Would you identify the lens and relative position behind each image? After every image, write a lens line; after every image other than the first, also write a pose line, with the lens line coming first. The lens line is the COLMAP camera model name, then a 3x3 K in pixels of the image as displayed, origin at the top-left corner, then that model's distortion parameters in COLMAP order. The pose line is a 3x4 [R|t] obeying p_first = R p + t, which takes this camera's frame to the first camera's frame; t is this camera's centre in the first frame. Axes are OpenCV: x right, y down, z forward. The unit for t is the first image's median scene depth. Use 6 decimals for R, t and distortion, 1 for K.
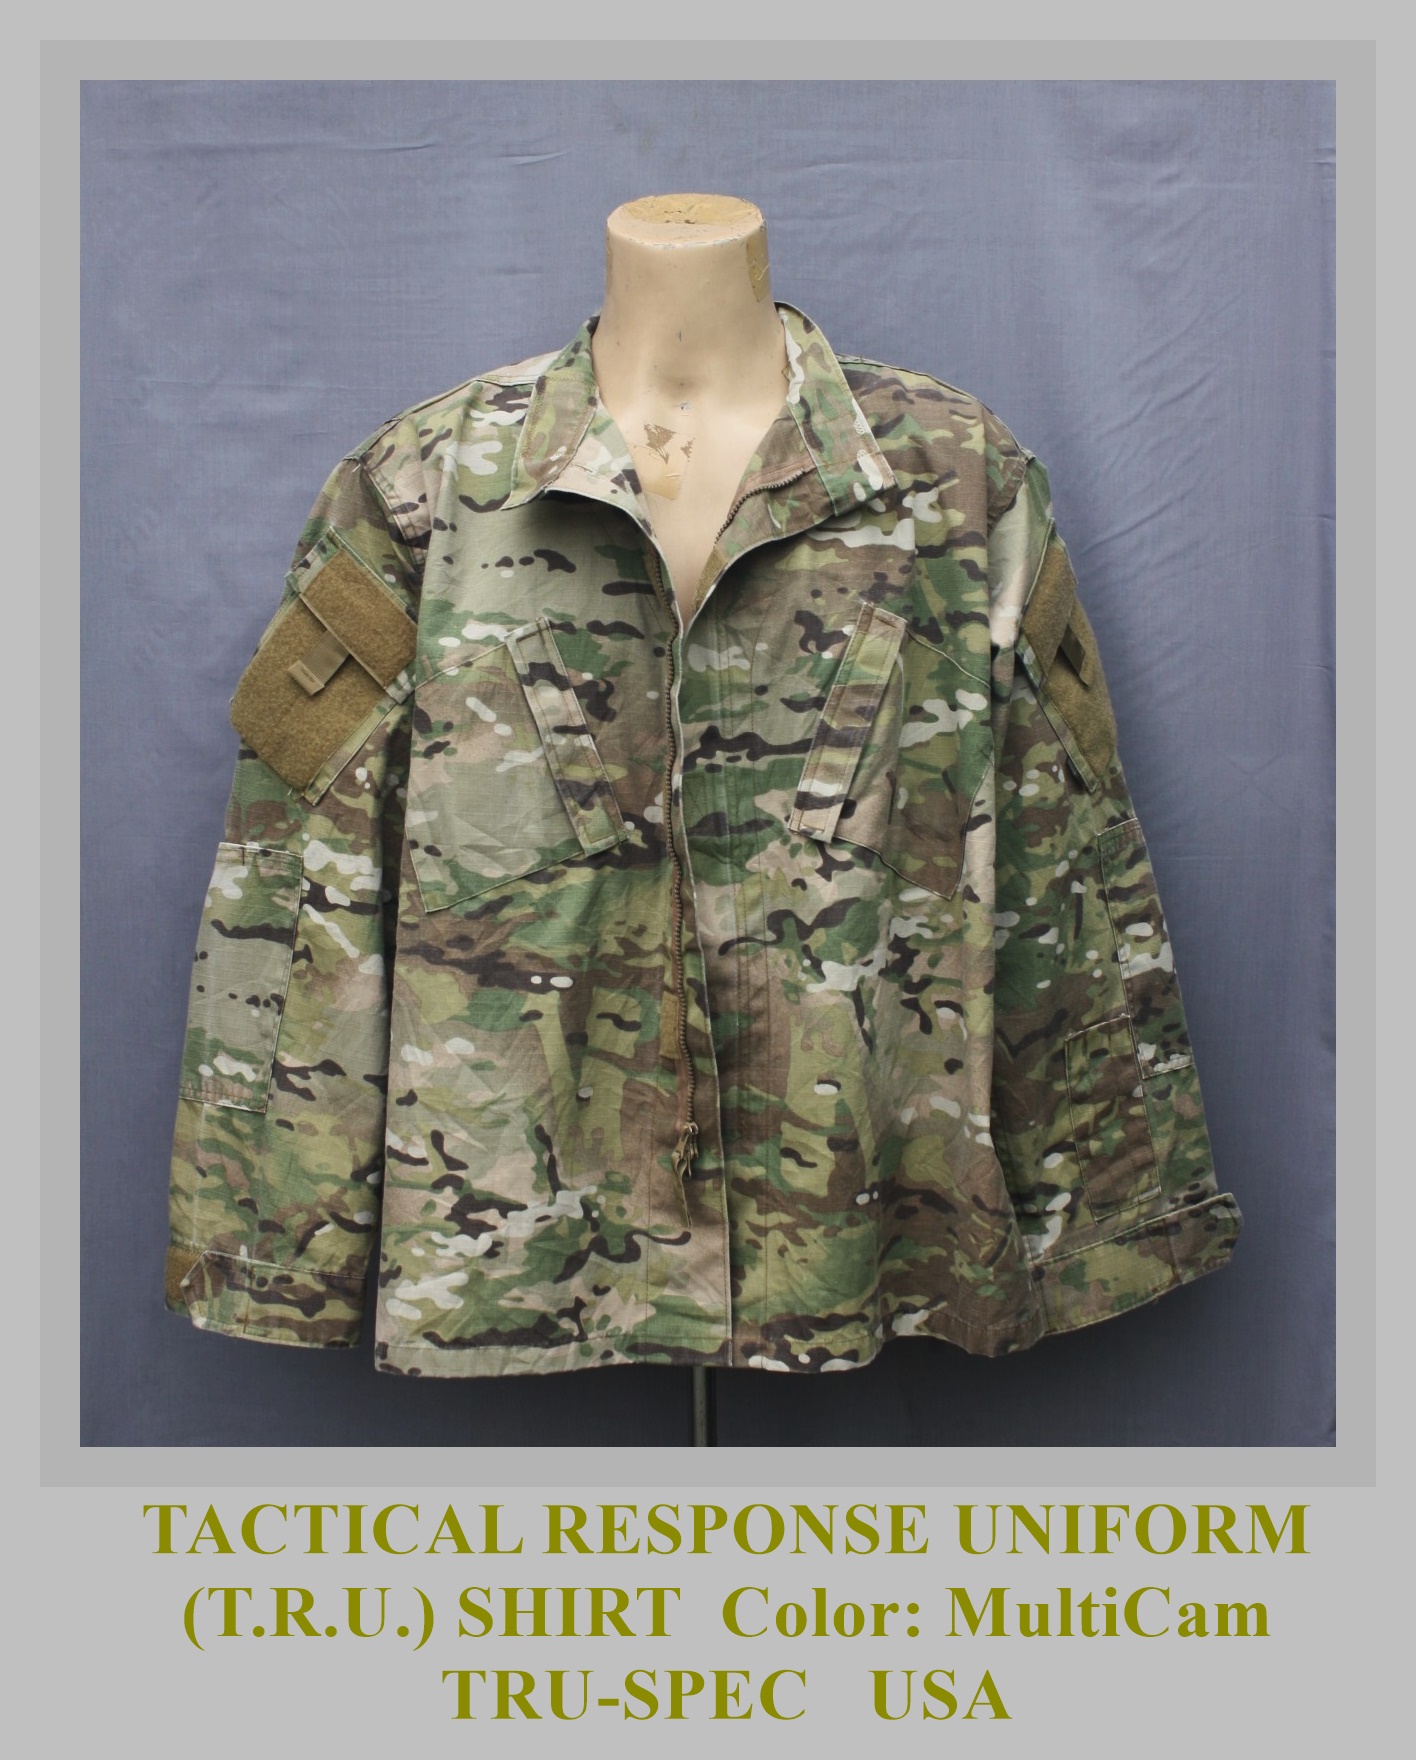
lens RADIAL K [[2322.8, 0, 711.5], [0, 2322.8, 873.2], [0, 0, 1]] dist [0.031329, 0.000000]
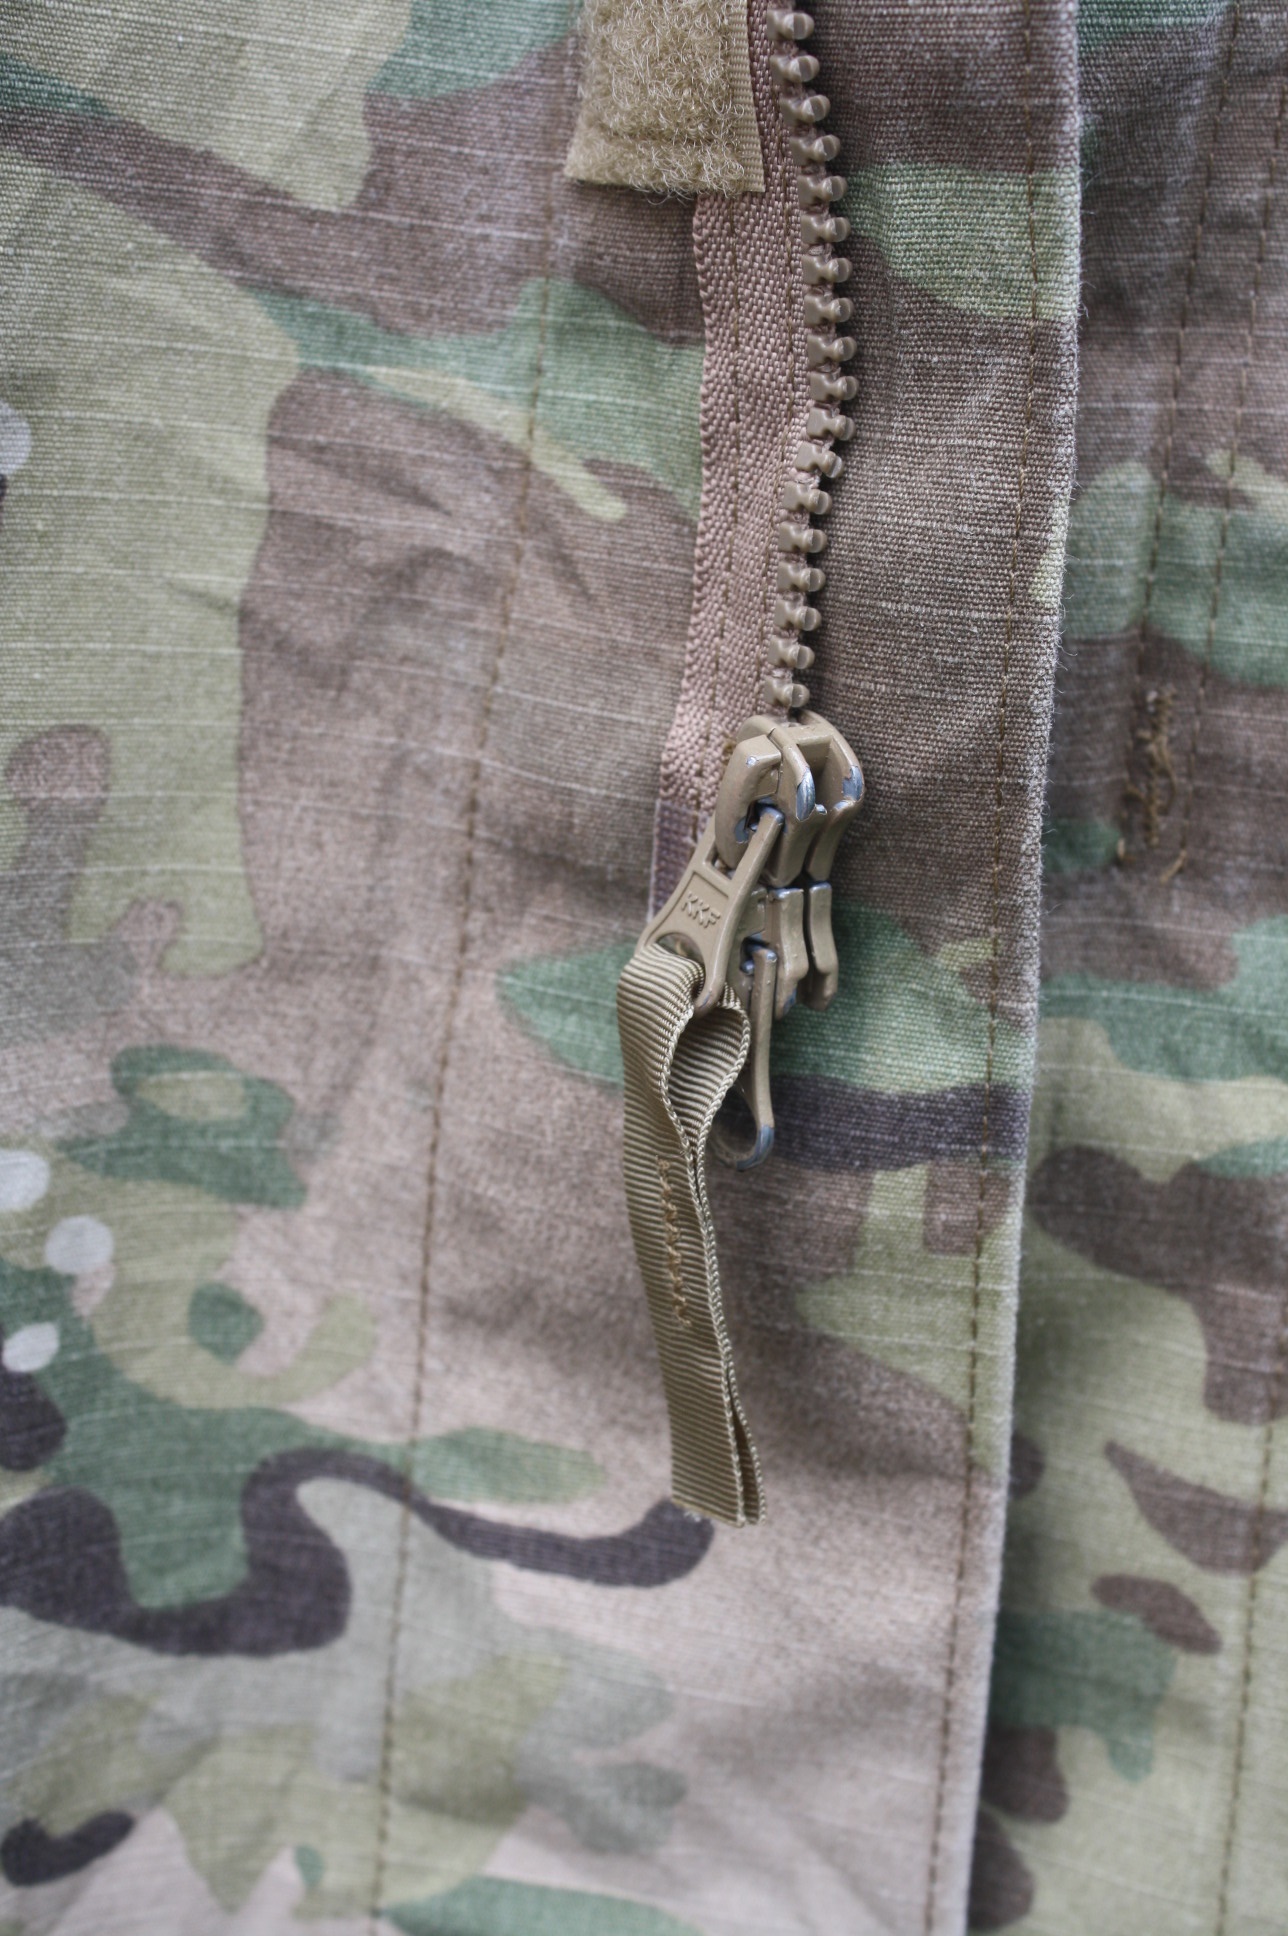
lens RADIAL K [[2980.1, 0, 648.3], [0, 2980.1, 970.0], [0, 0, 1]] dist [-0.004279, 0.000000]
pose [[0.996400, 0.050582, 0.068040, -0.026439], [-0.061063, 0.984891, 0.162050, 0.092788], [-0.058815, -0.165622, 0.984434, 0.820613]]
